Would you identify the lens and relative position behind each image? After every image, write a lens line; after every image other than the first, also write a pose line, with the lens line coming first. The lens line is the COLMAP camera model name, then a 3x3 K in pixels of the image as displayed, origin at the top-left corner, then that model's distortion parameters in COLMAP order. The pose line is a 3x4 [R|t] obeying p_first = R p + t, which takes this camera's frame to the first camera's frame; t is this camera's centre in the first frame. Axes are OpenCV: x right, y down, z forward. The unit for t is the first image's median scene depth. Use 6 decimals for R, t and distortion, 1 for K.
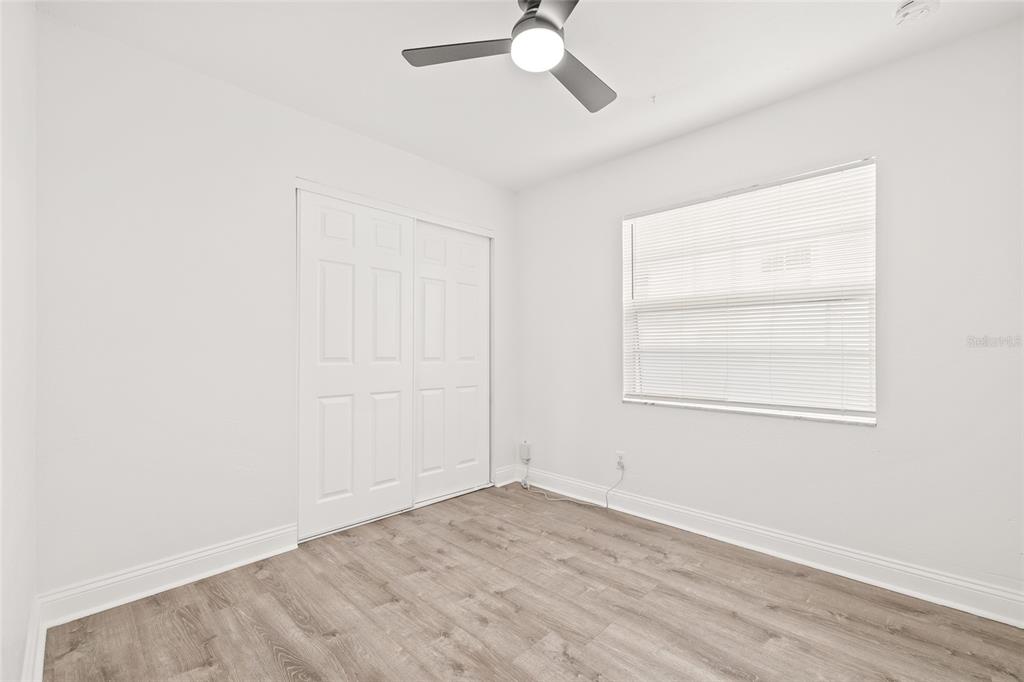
lens RADIAL K [[444.0, 0, 511.5], [0, 444.0, 344.8], [0, 0, 1]] dist [0.000269, 0.000320]
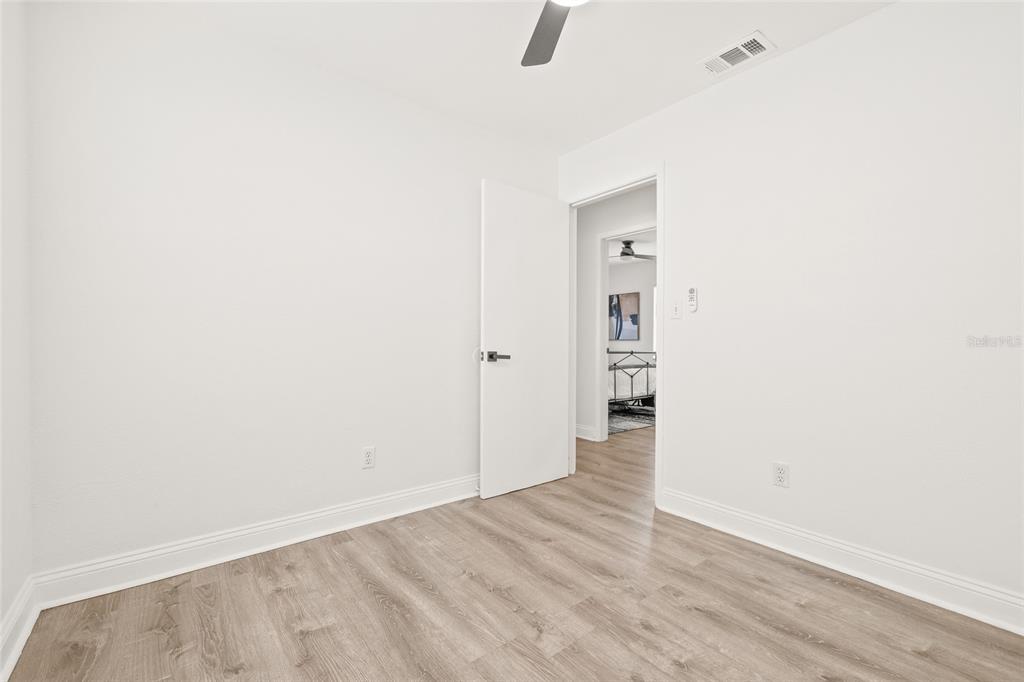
lens RADIAL K [[444.0, 0, 512.4], [0, 444.0, 341.2], [0, 0, 1]] dist [0.000269, 0.000320]
pose [[-0.992043, -0.009242, 0.125563, 0.063125], [-0.010468, 0.999904, -0.009109, 0.067083], [-0.125467, -0.010351, -0.992044, 1.910058]]
